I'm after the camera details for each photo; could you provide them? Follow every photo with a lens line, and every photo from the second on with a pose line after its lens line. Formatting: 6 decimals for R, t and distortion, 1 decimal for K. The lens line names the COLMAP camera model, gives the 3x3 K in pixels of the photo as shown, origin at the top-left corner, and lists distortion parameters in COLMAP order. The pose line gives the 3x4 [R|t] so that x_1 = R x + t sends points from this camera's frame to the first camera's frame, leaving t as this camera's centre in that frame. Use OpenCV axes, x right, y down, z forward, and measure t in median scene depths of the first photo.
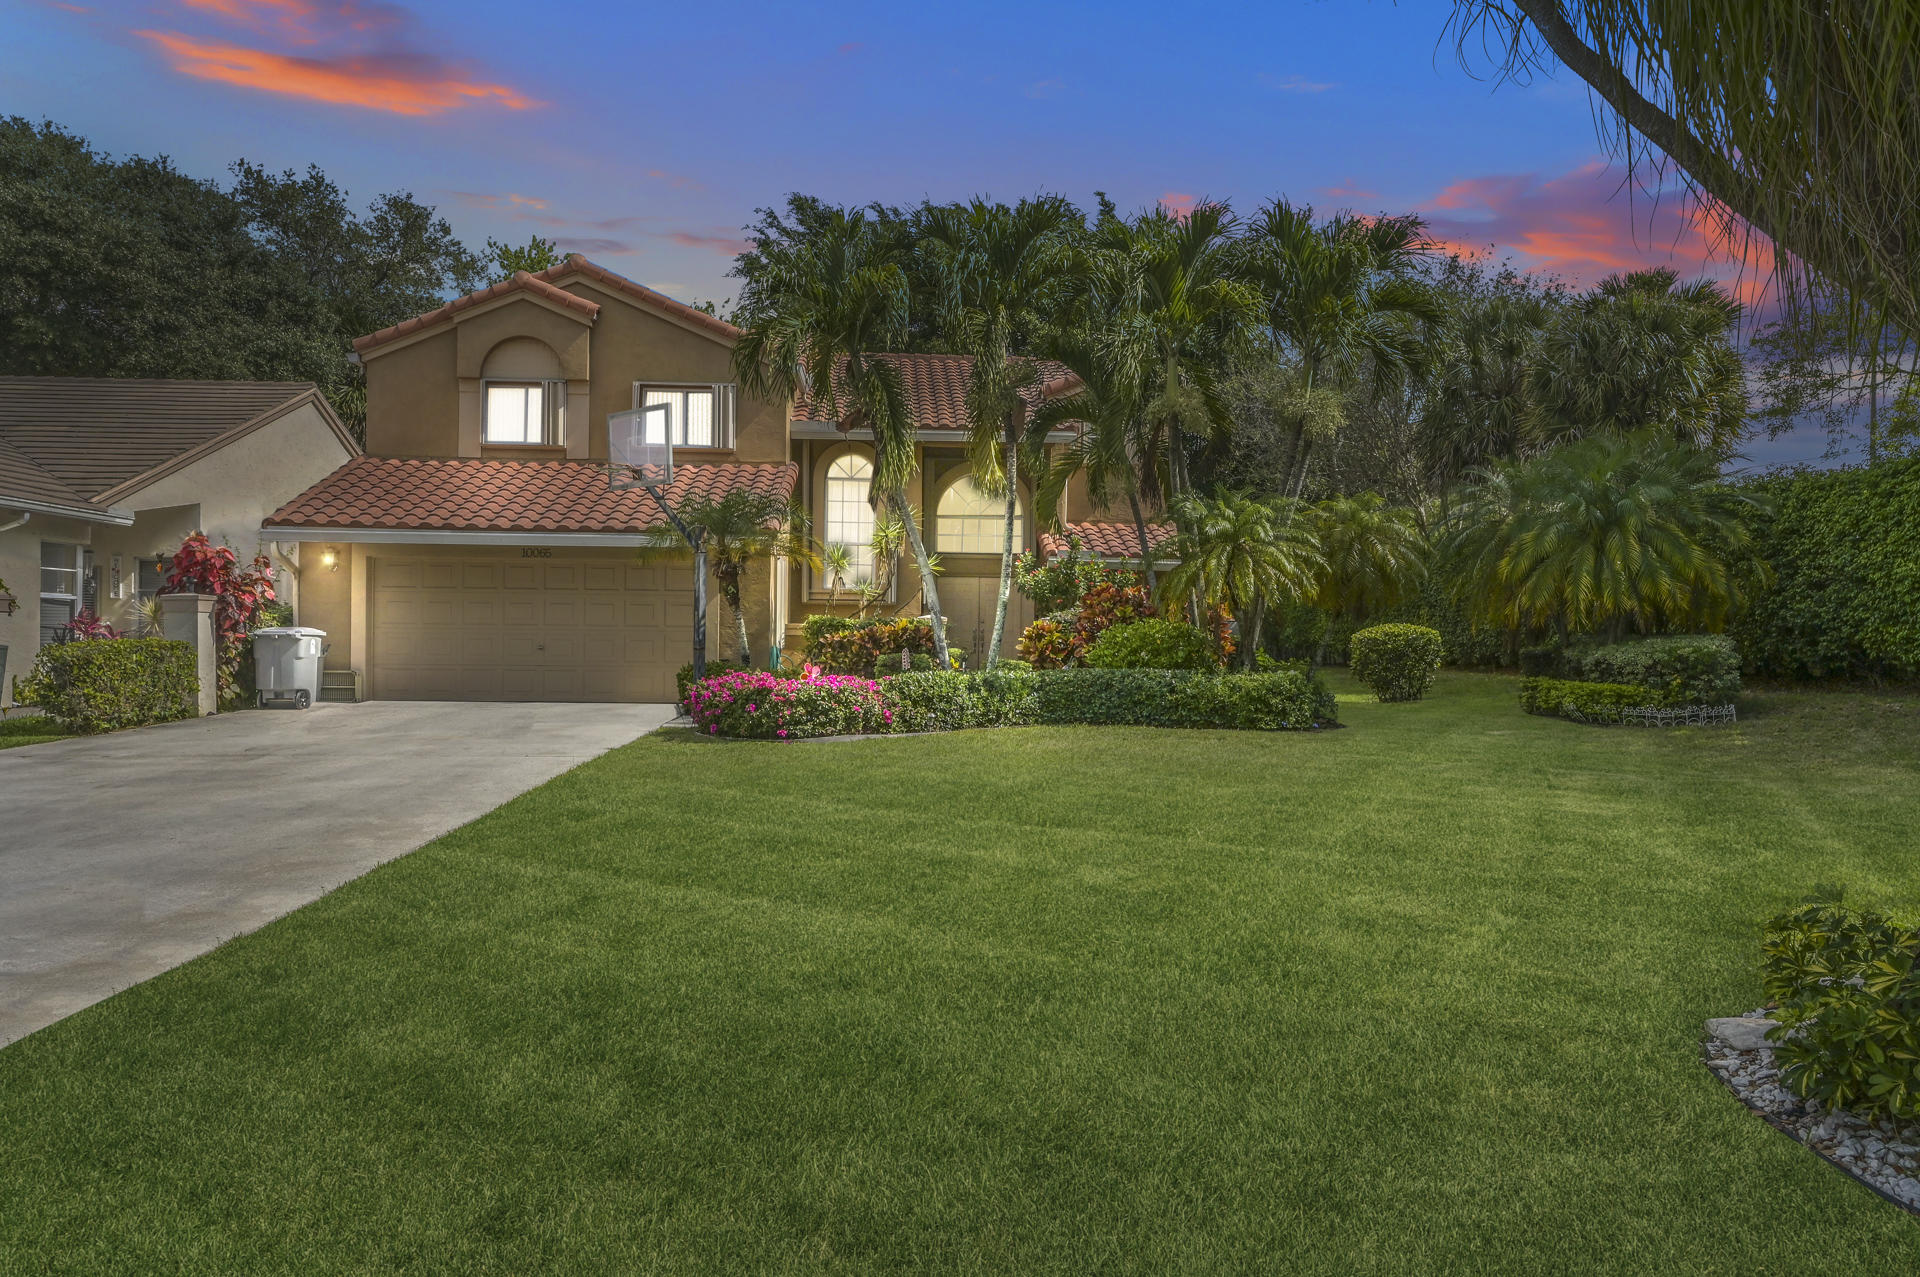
lens RADIAL K [[1282.9, 0, 960.7], [0, 1282.9, 642.4], [0, 0, 1]] dist [-0.000668, -0.001129]
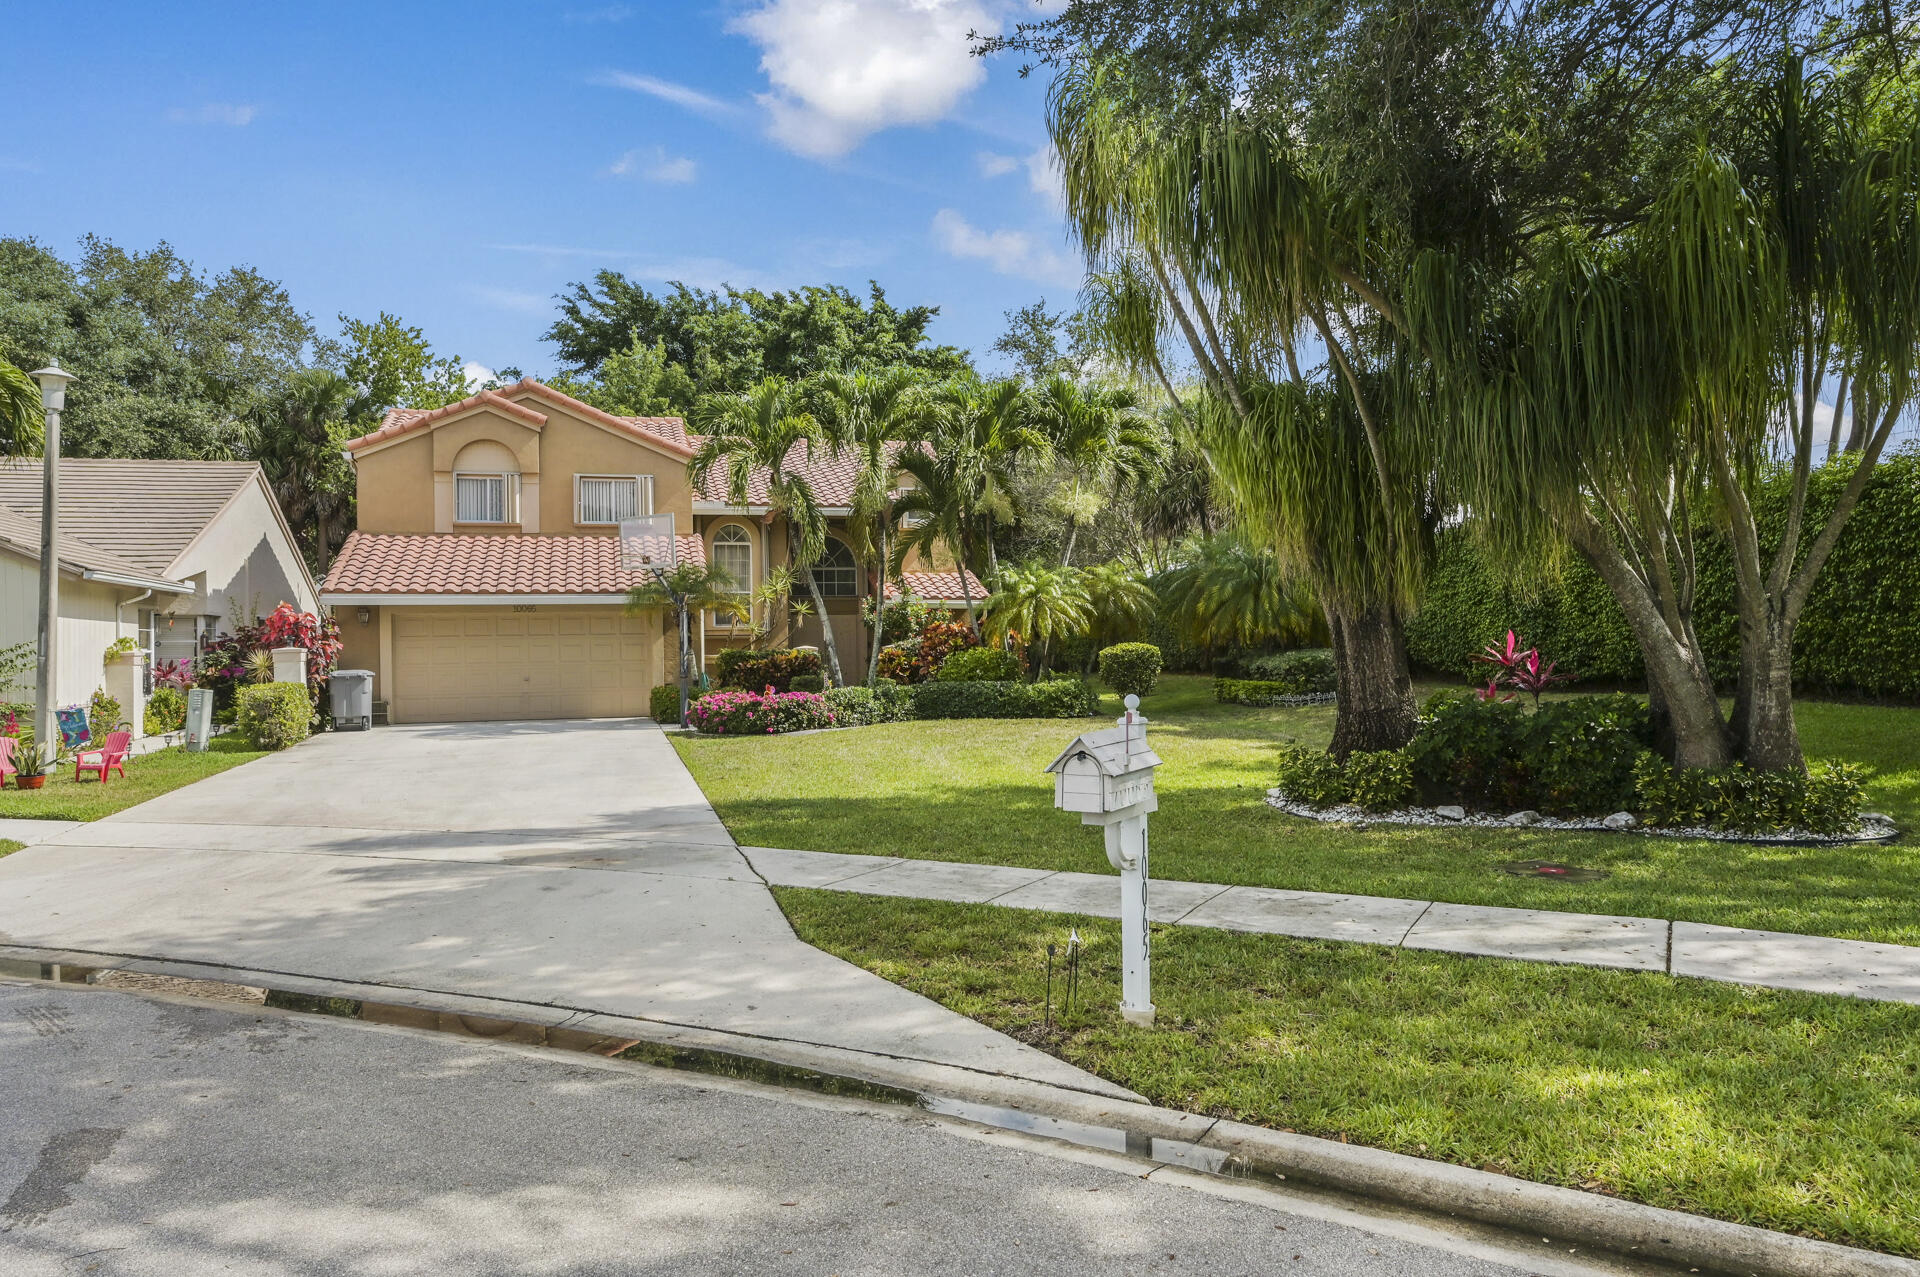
lens RADIAL K [[1282.9, 0, 950.8], [0, 1282.9, 635.8], [0, 0, 1]] dist [-0.000668, -0.001129]
pose [[0.978046, -0.024400, 0.206958, -0.195478], [0.027222, 0.999571, -0.010798, -0.016752], [-0.206606, 0.016195, 0.978290, -0.459114]]
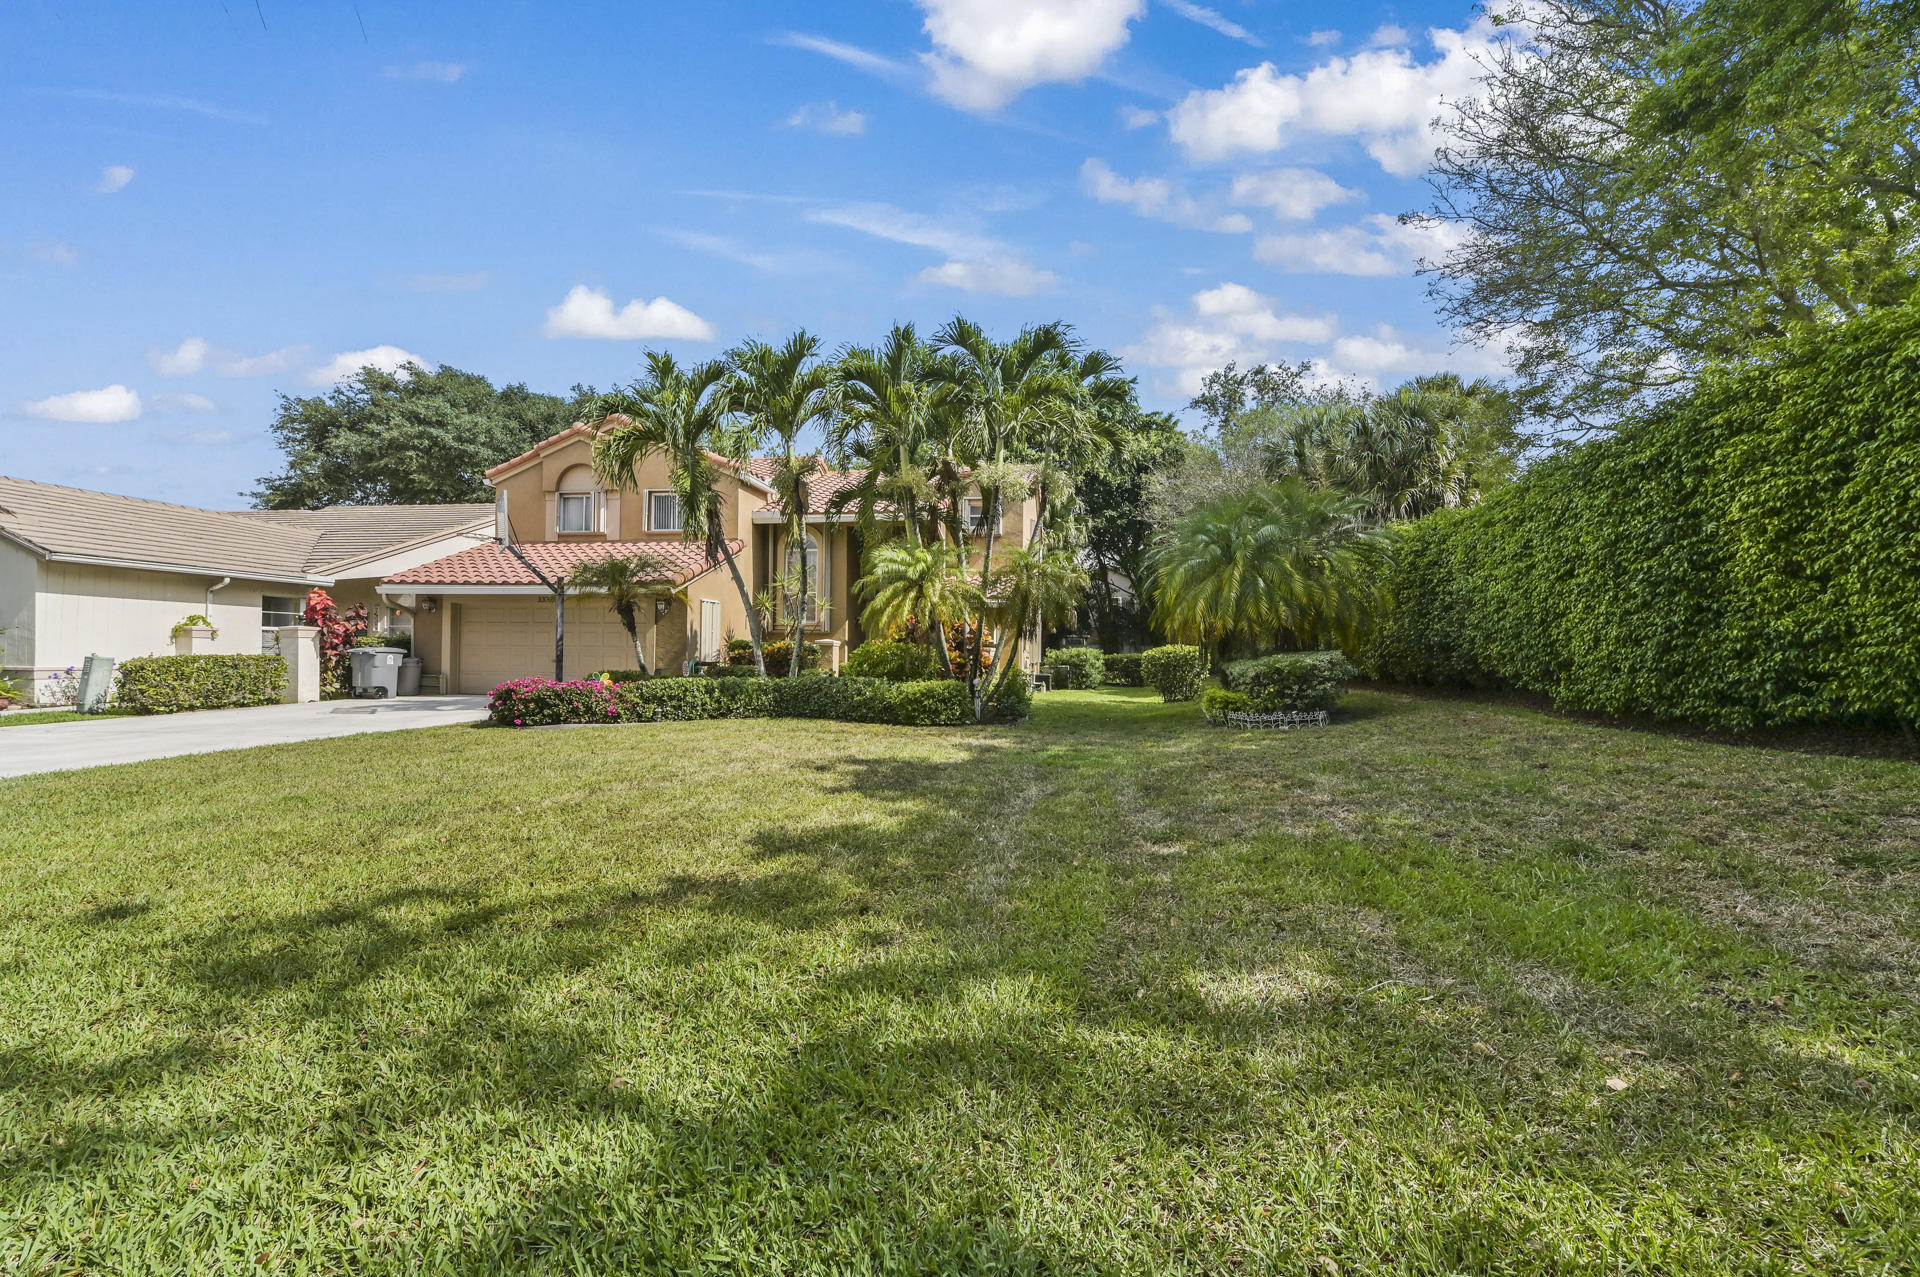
lens RADIAL K [[751.3, 0, 963.4], [0, 751.3, 650.6], [0, 0, 1]] dist [0.013522, -0.000859]
pose [[0.976849, -0.001208, -0.213925, 0.399623], [-0.001558, 0.999917, -0.012760, 0.003100], [0.213923, 0.012798, 0.976767, 0.250574]]
